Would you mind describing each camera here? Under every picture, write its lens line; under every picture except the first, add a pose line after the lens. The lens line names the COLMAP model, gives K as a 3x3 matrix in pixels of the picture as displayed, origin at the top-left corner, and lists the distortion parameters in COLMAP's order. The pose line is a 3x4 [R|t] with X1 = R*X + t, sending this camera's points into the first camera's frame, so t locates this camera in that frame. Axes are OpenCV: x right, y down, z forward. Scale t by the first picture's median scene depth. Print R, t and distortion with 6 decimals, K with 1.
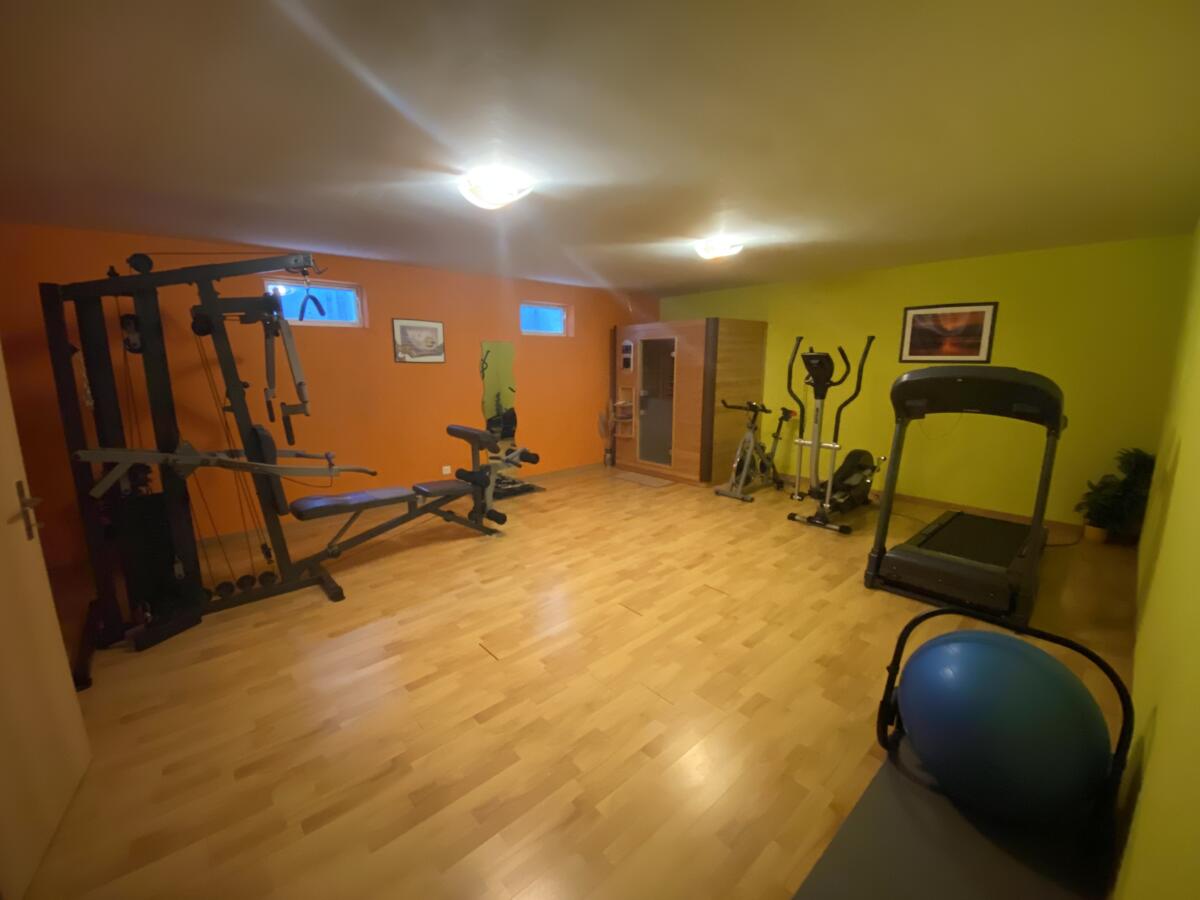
lens RADIAL K [[481.6, 0, 596.5], [0, 481.6, 448.3], [0, 0, 1]] dist [0.016363, -0.019619]
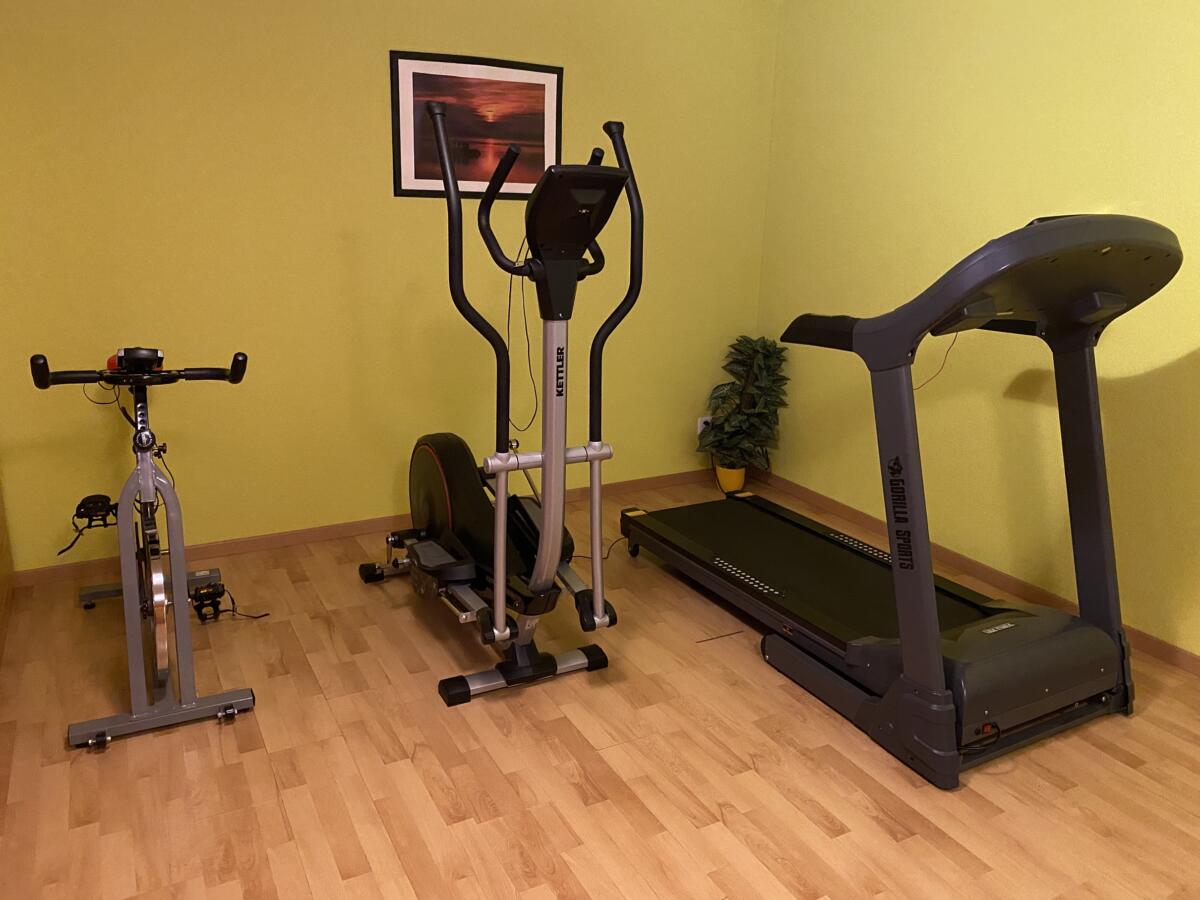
lens RADIAL K [[905.9, 0, 600.0], [0, 905.9, 450.0], [0, 0, 1]] dist [0.016756, -0.005157]
pose [[0.241429, -0.257772, 0.935556, -0.063648], [0.157342, 0.961717, 0.224376, -0.092833], [-0.957578, 0.093031, 0.272744, 0.516135]]
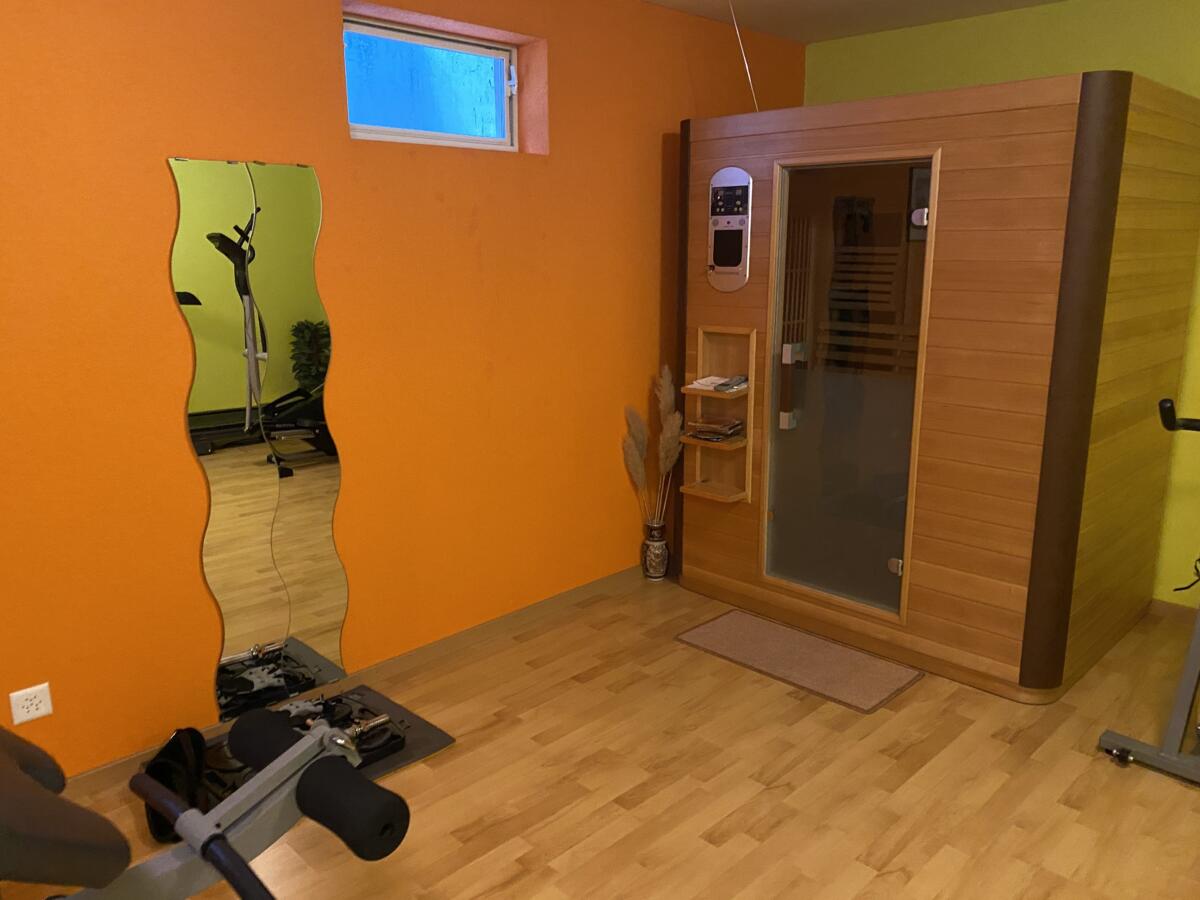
lens RADIAL K [[911.2, 0, 600.0], [0, 911.2, 450.0], [0, 0, 1]] dist [0.007060, -0.206015]
pose [[0.998861, -0.015418, 0.045161, -0.041443], [0.013565, 0.999065, 0.041047, -0.081016], [-0.045752, -0.040387, 0.998136, 0.460419]]
